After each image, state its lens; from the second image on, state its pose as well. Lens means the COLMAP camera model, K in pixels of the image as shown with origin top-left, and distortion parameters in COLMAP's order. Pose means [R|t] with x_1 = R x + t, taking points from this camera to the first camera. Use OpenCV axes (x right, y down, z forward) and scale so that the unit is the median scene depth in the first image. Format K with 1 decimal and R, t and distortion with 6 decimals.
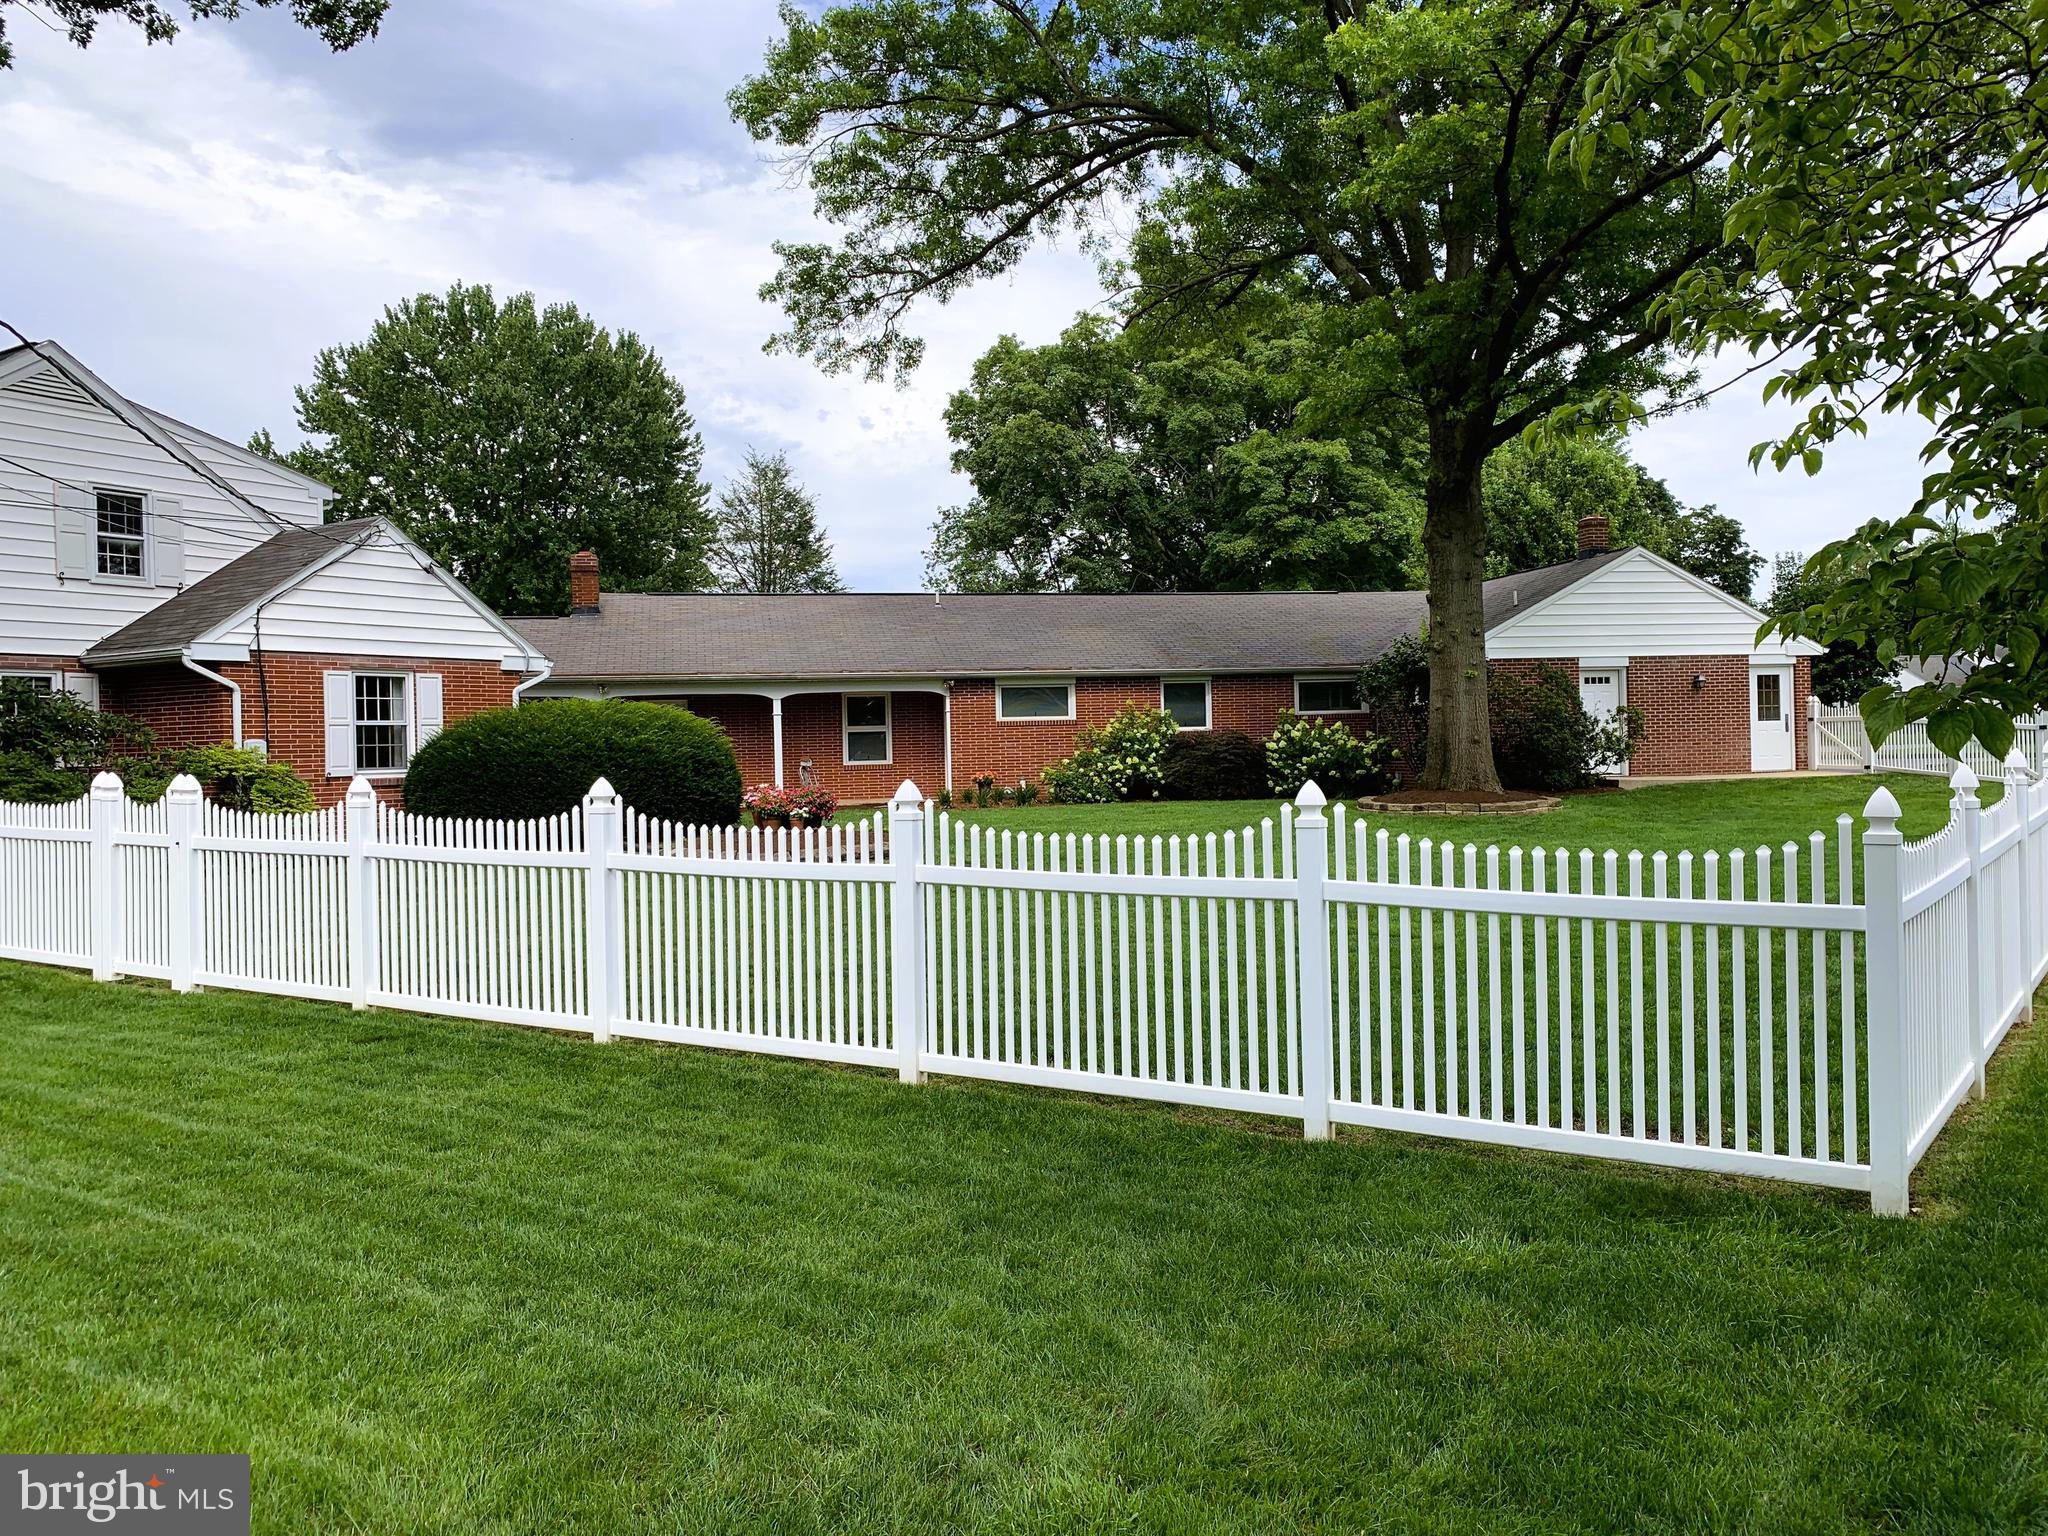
lens RADIAL K [[1568.7, 0, 1024.7], [0, 1568.7, 779.2], [0, 0, 1]] dist [0.050613, -0.052760]
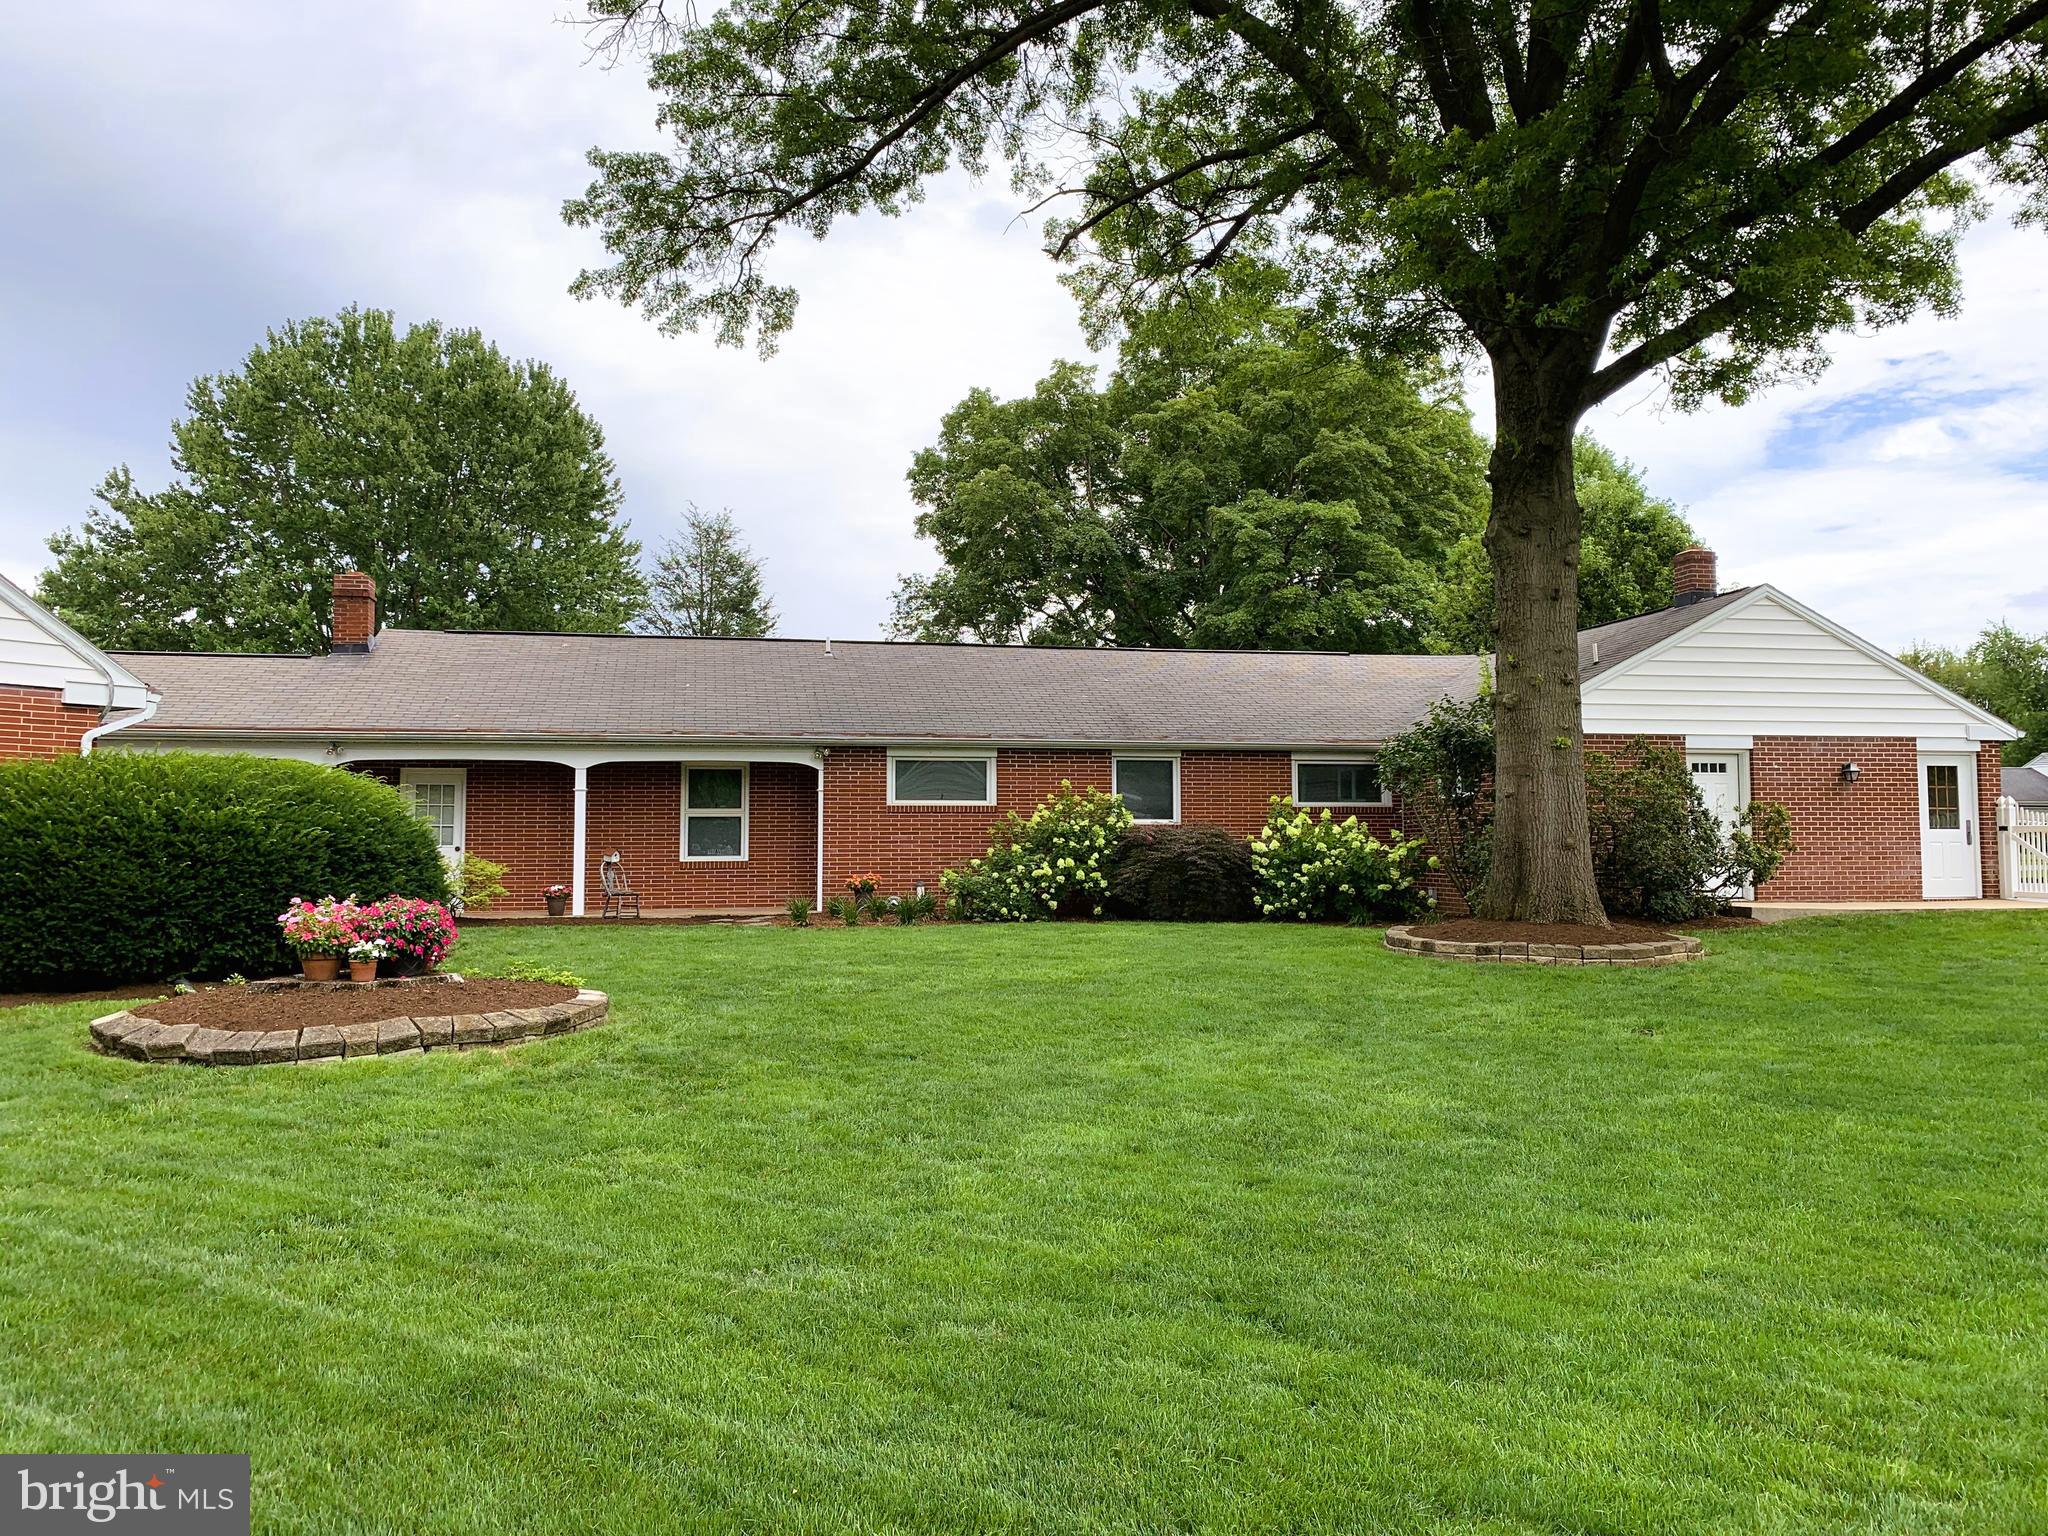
lens RADIAL K [[1568.7, 0, 1015.4], [0, 1568.7, 756.0], [0, 0, 1]] dist [0.050613, -0.052760]
pose [[0.999741, 0.021627, -0.007132, 0.048126], [-0.022115, 0.996742, -0.077565, -0.004490], [0.005431, 0.077702, 0.996962, 0.269203]]
